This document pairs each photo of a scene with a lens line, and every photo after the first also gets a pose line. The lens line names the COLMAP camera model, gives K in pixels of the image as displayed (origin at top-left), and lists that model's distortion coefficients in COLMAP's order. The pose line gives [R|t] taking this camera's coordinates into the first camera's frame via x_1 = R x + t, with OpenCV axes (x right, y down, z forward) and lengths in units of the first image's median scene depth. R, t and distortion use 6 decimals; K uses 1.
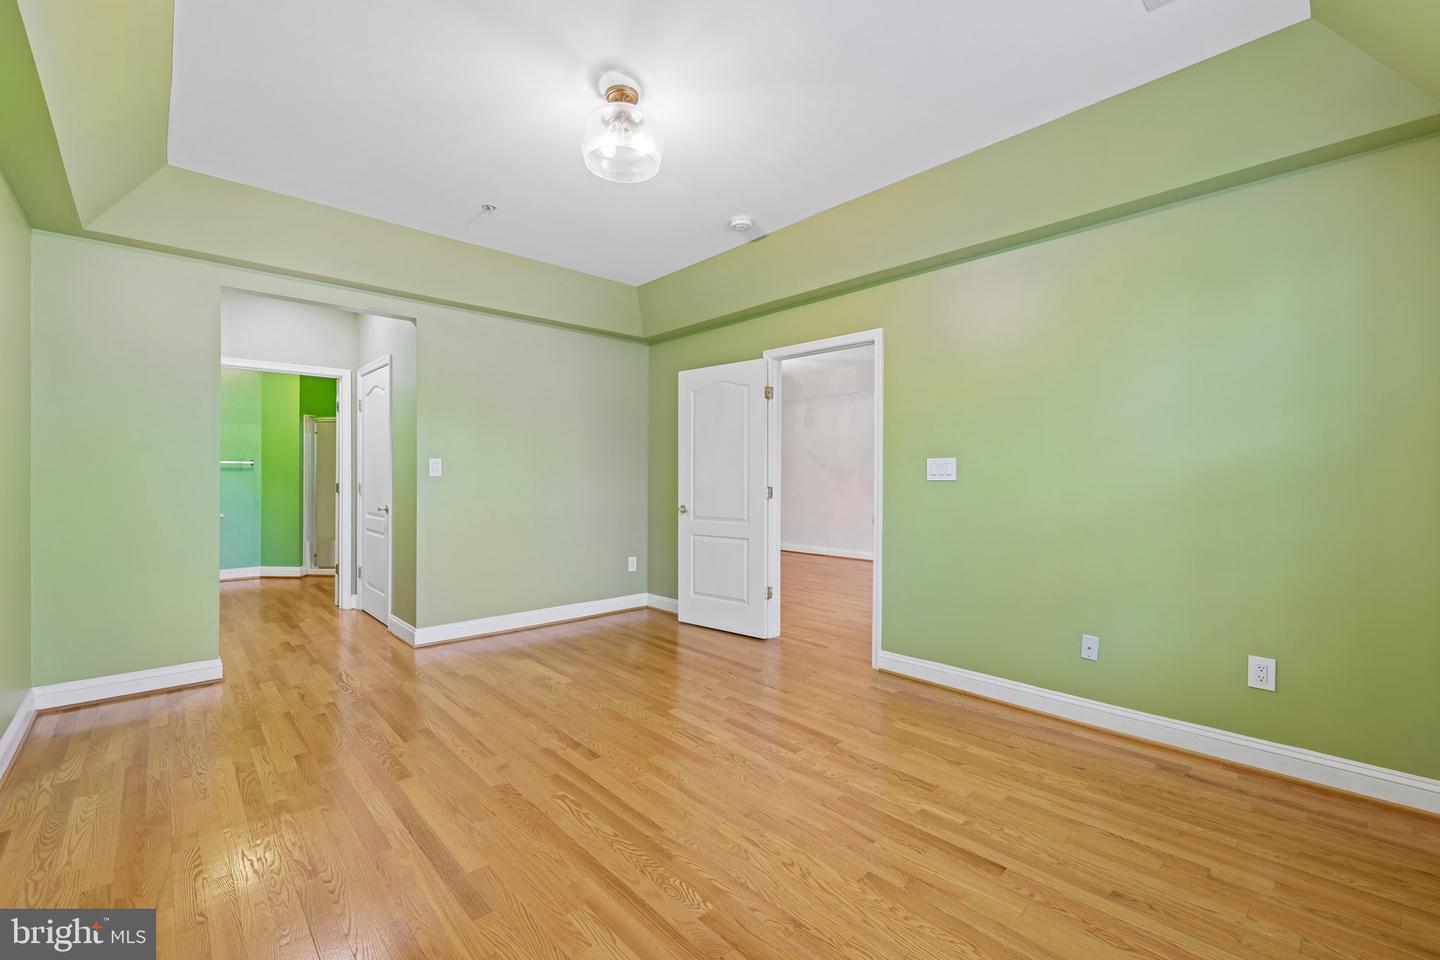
lens RADIAL K [[608.2, 0, 704.9], [0, 608.2, 485.4], [0, 0, 1]] dist [-0.004561, 0.000043]
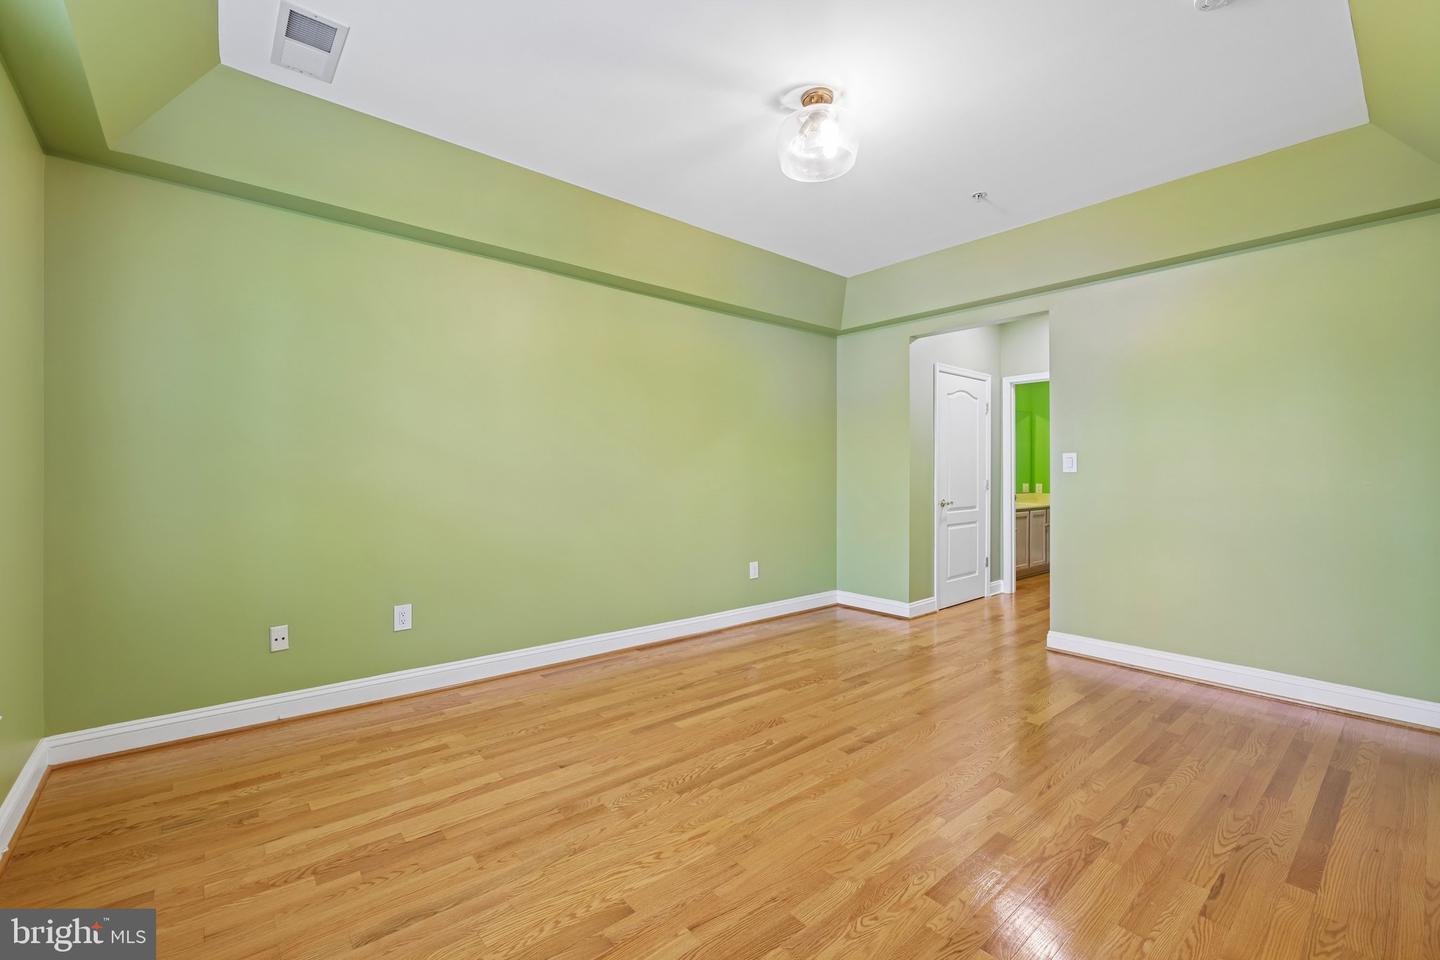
lens RADIAL K [[608.2, 0, 718.7], [0, 608.2, 472.3], [0, 0, 1]] dist [-0.004561, 0.000043]
pose [[-0.029109, -0.002666, -0.999573, 0.771037], [-0.018959, 0.999818, -0.002115, -0.004437], [0.999396, 0.018889, -0.029155, 0.757941]]
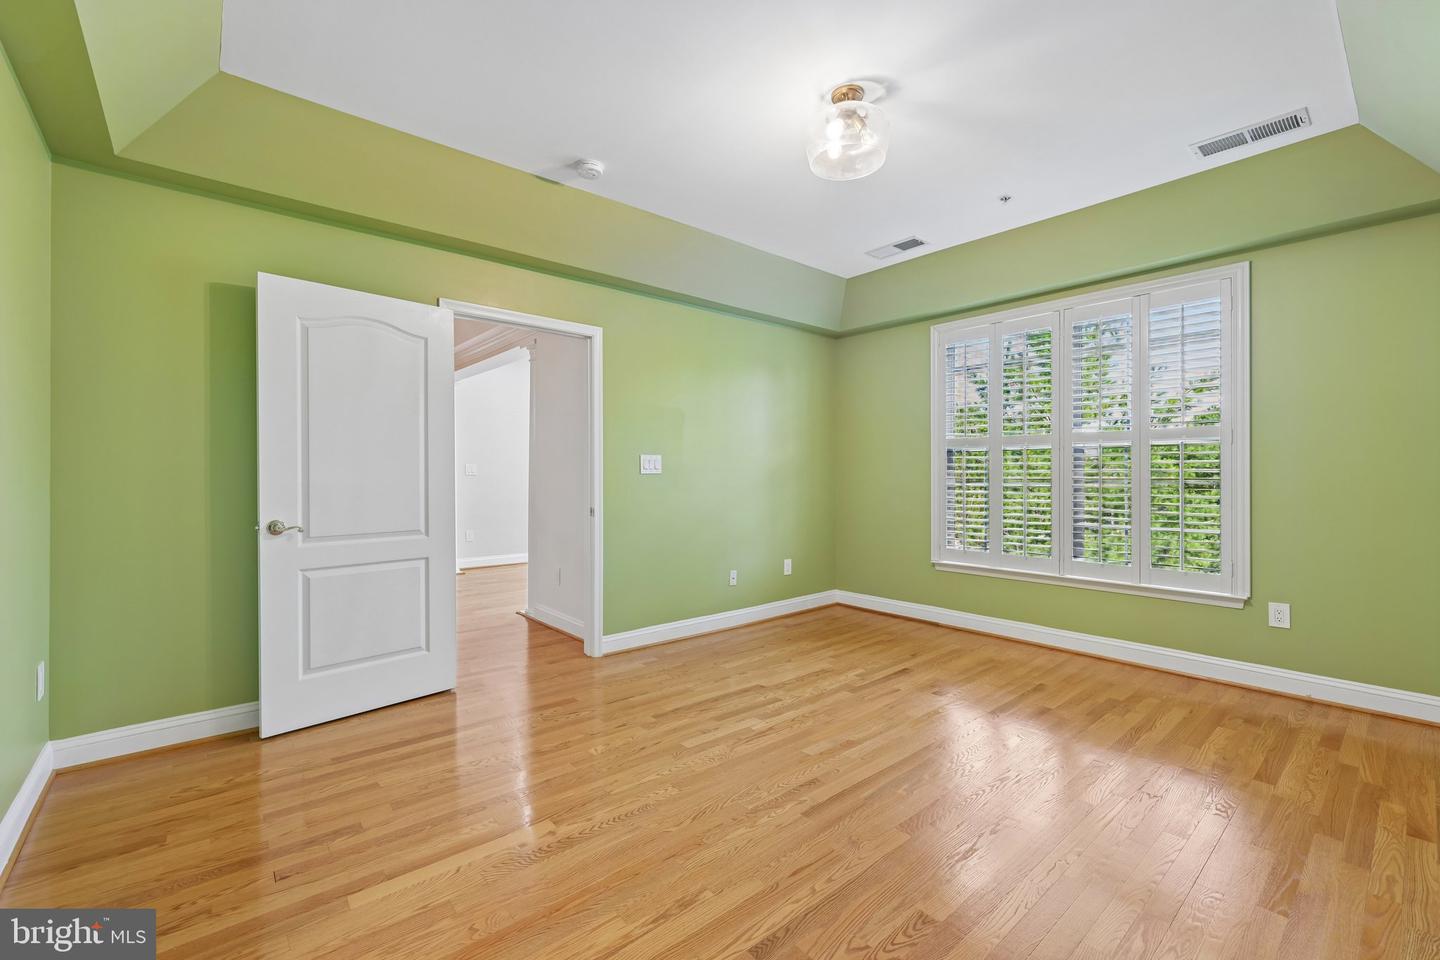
lens RADIAL K [[608.2, 0, 718.8], [0, 608.2, 477.2], [0, 0, 1]] dist [-0.004561, 0.000043]
pose [[0.026006, -0.009444, 0.999617, -1.013369], [0.010118, 0.999907, 0.009184, -0.013313], [-0.999611, 0.009875, 0.026100, 1.047216]]
